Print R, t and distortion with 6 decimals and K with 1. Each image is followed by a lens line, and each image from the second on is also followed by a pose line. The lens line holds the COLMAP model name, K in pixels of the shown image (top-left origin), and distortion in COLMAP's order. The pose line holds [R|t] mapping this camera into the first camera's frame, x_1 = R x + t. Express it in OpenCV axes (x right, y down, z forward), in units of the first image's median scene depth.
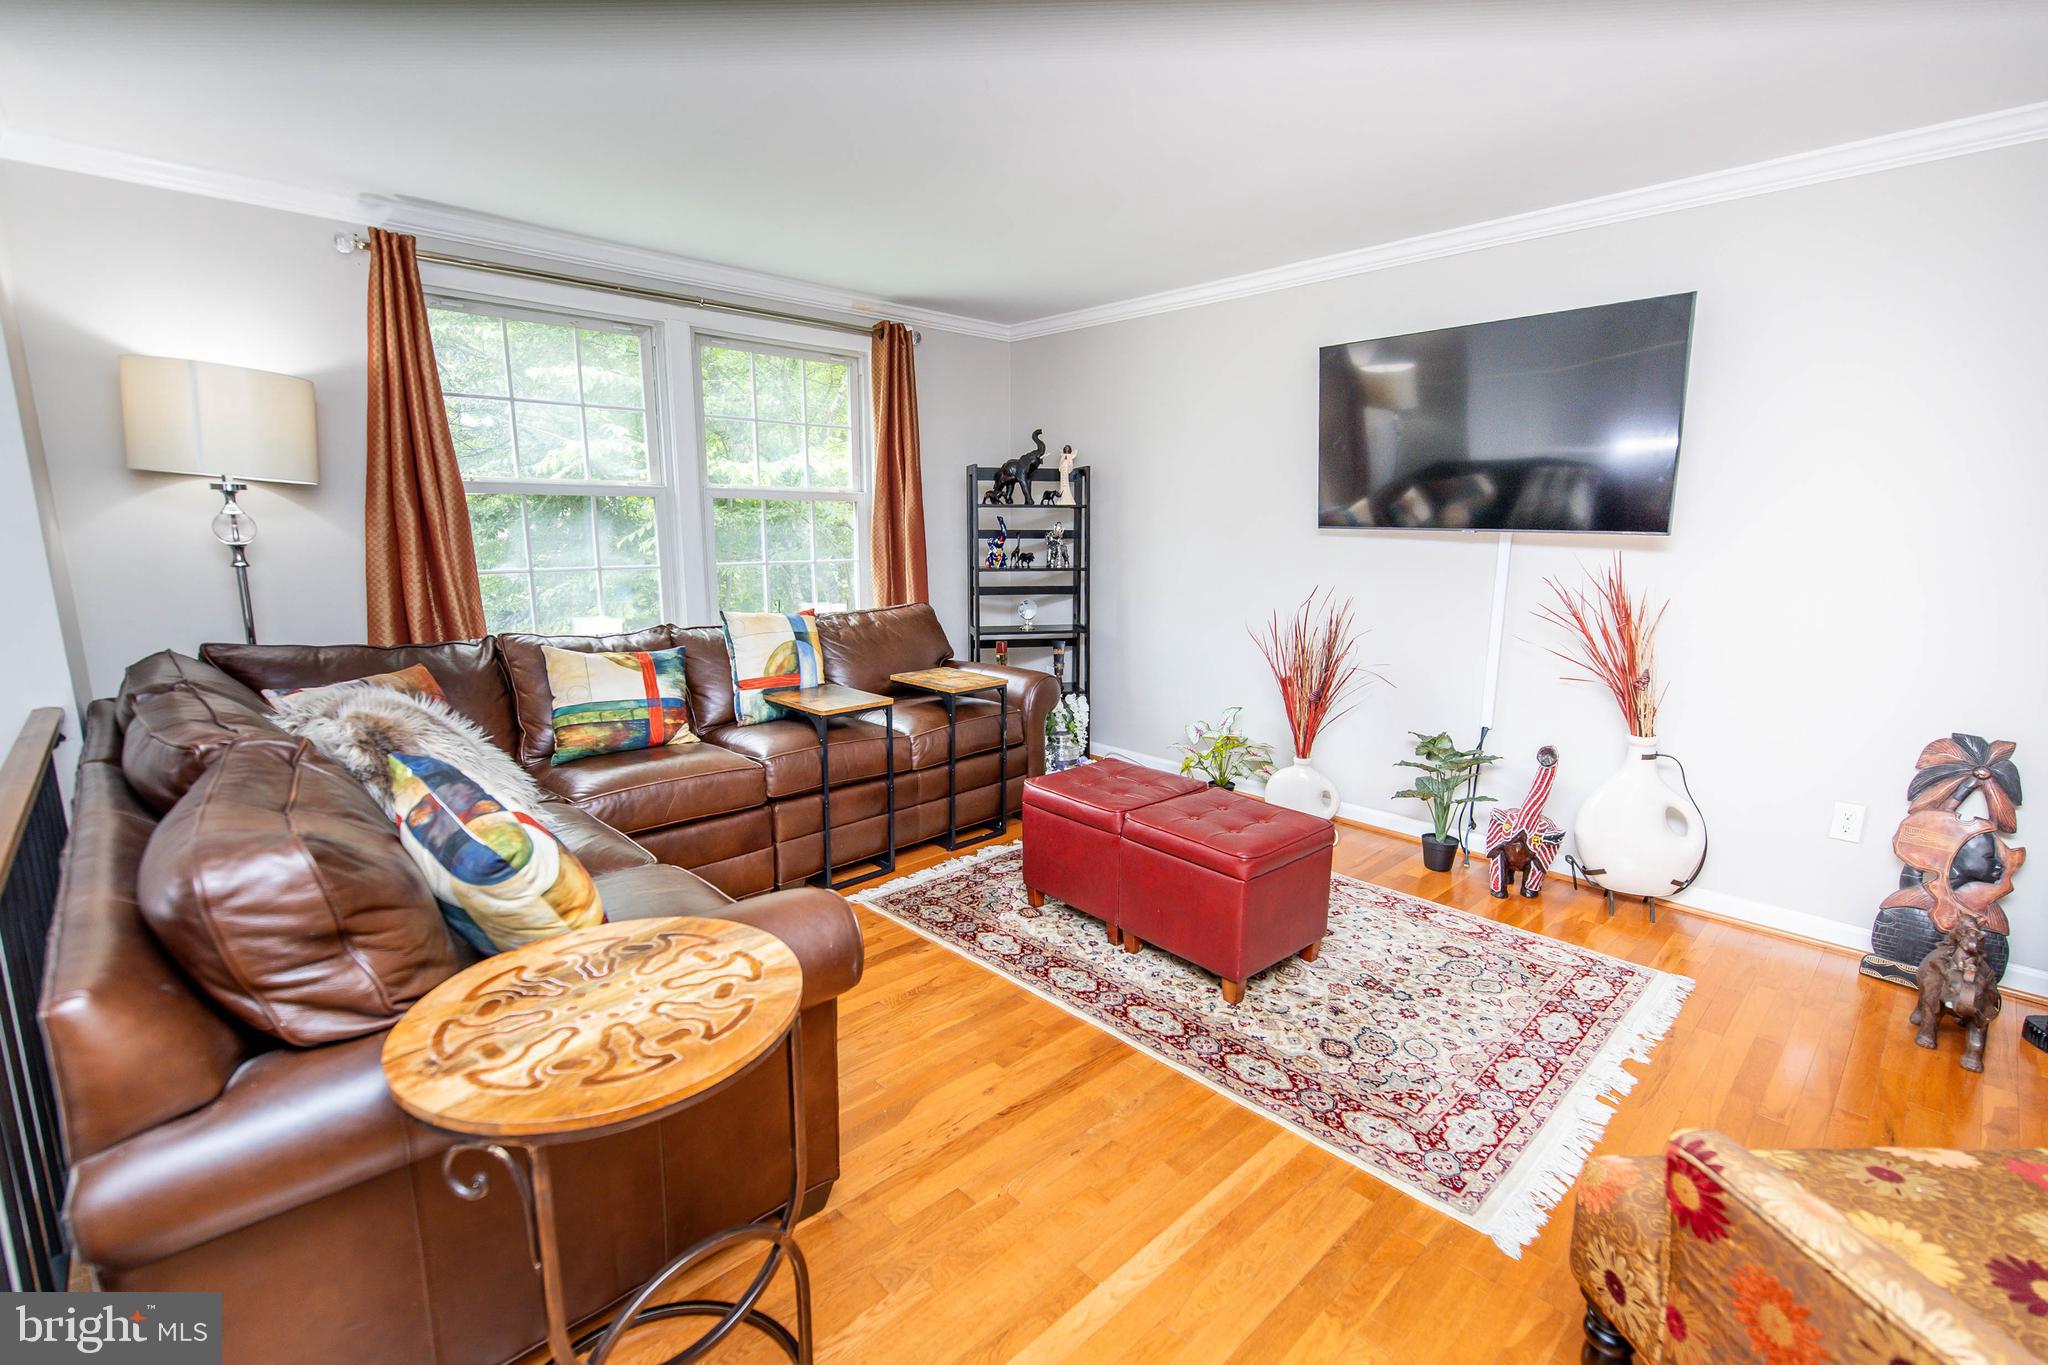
lens RADIAL K [[902.7, 0, 1036.8], [0, 902.7, 700.0], [0, 0, 1]] dist [0.000359, -0.002428]
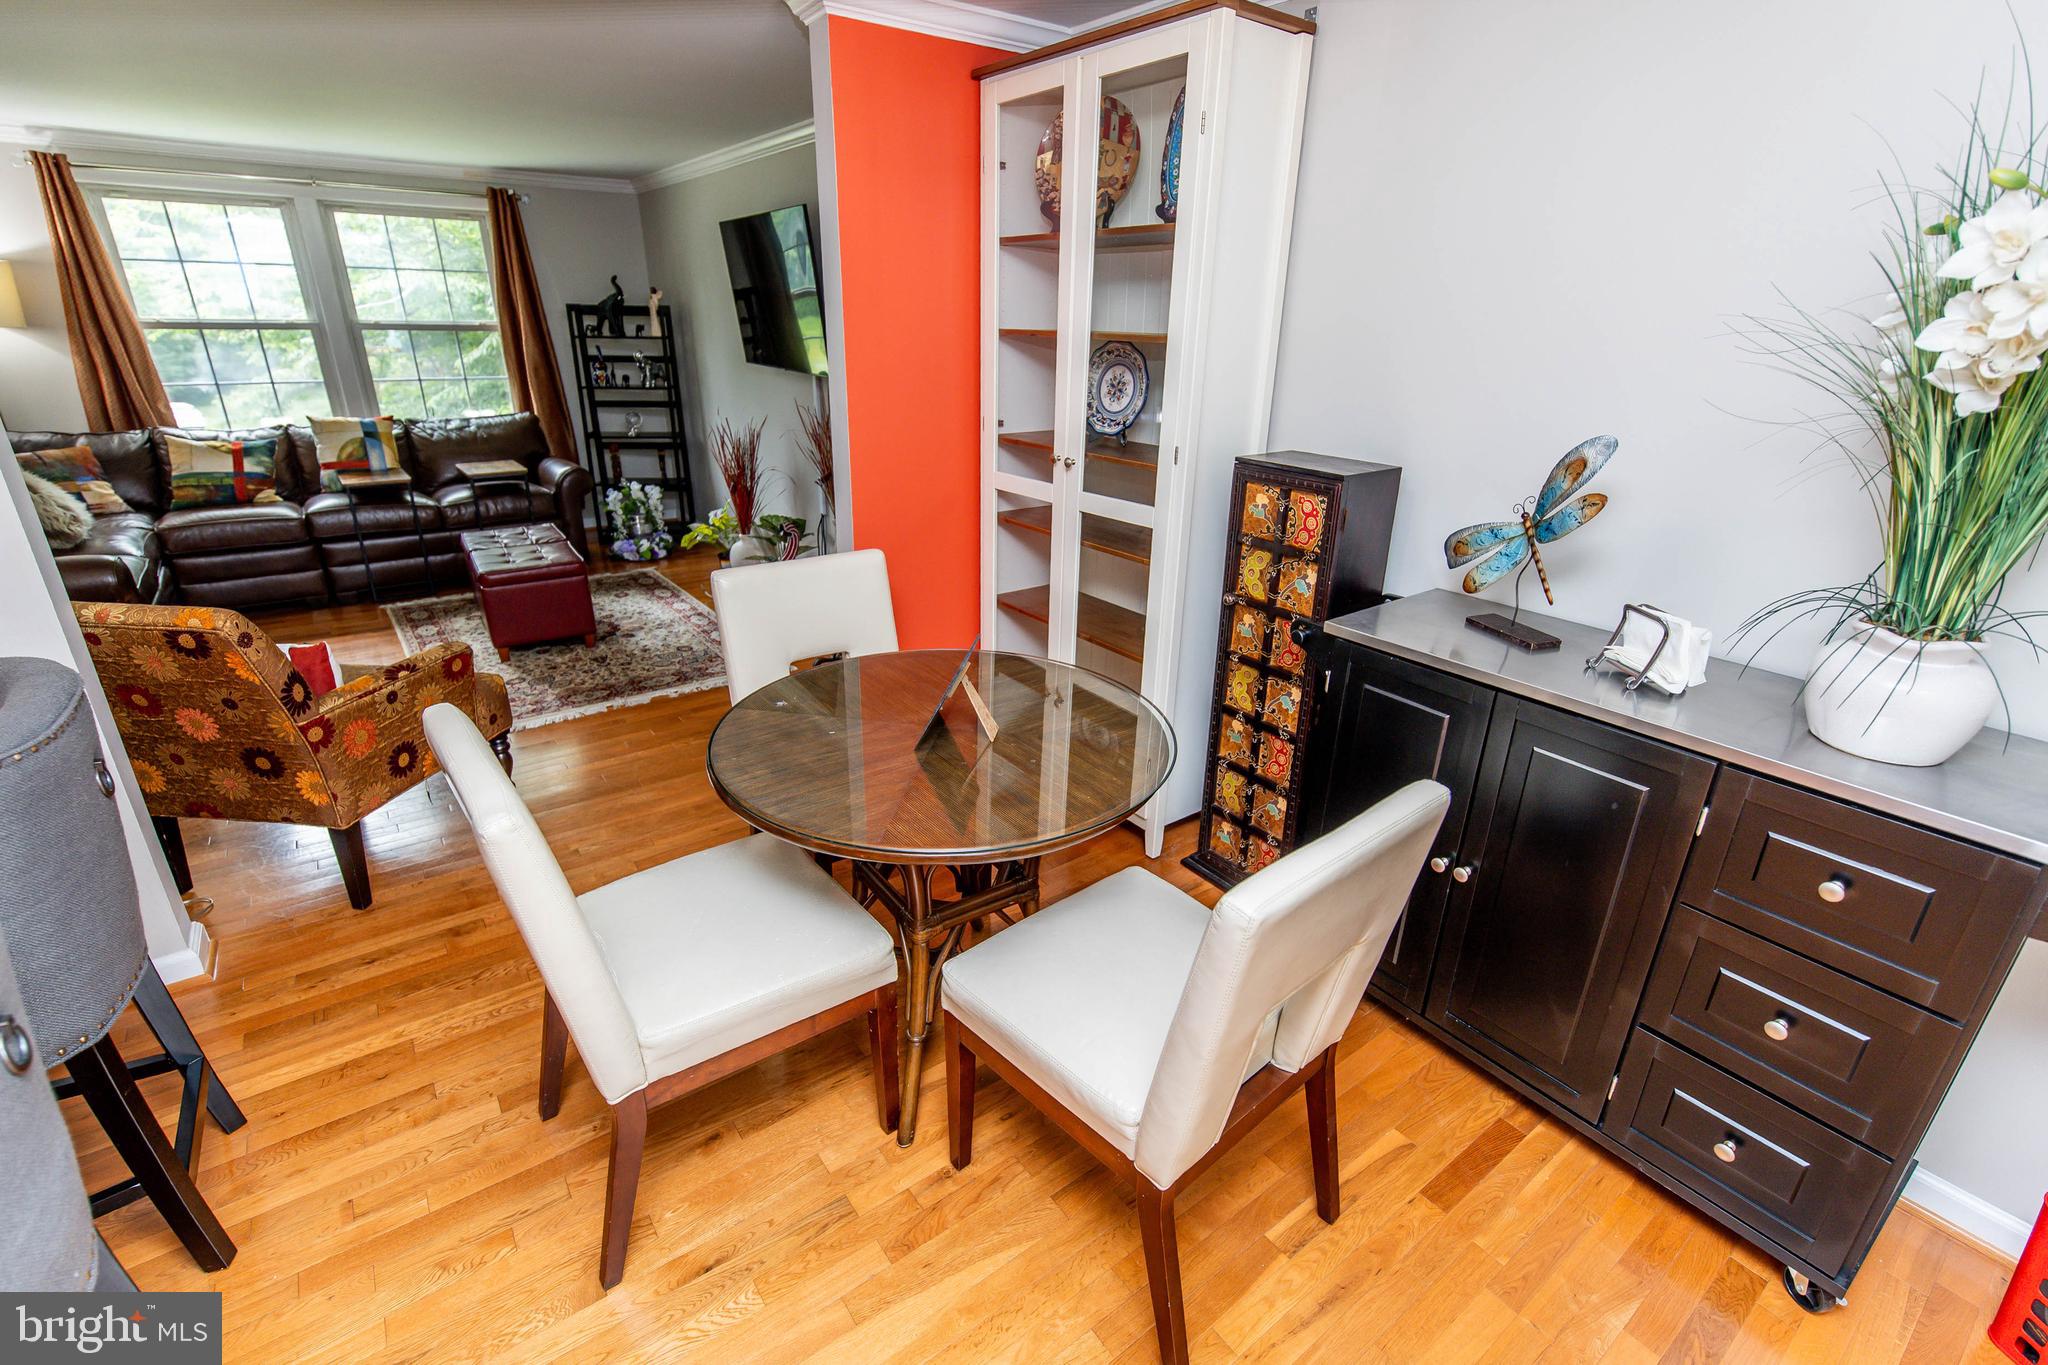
lens RADIAL K [[902.7, 0, 1030.1], [0, 902.7, 686.5], [0, 0, 1]] dist [0.000359, -0.002428]
pose [[0.993640, 0.054489, -0.098542, 1.123489], [-0.034984, 0.981200, 0.189797, 0.018677], [0.107032, -0.185143, 0.976866, -0.464180]]
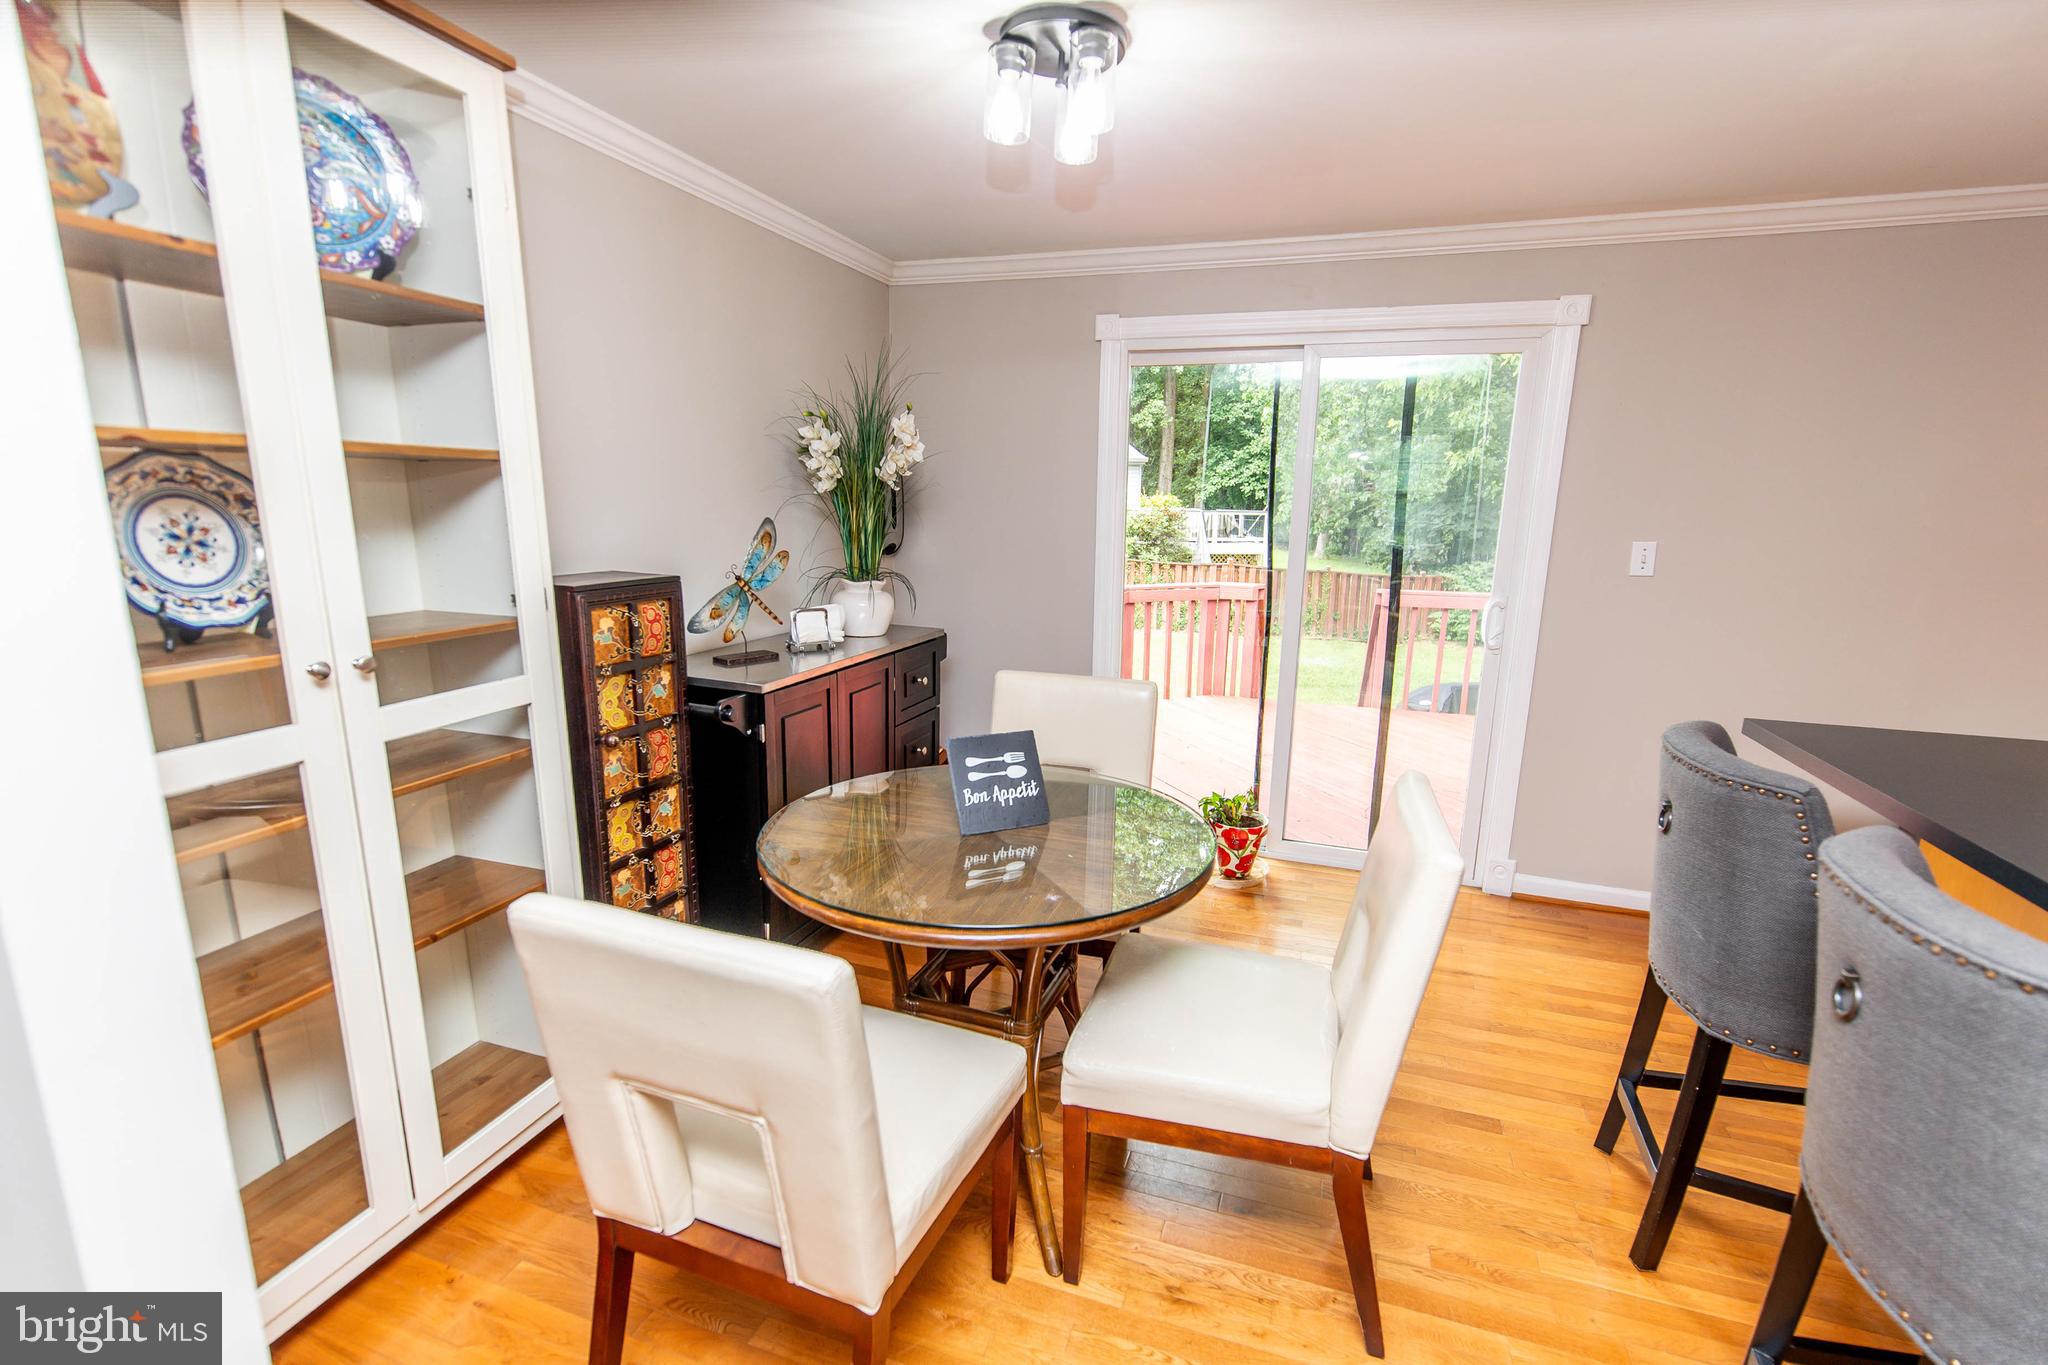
lens RADIAL K [[902.7, 0, 1023.3], [0, 902.7, 682.4], [0, 0, 1]] dist [0.000359, -0.002428]
pose [[-0.449294, -0.194503, 0.871954, 0.477990], [0.156996, 0.943634, 0.291388, -0.106734], [-0.879481, 0.267812, -0.393433, 0.317370]]
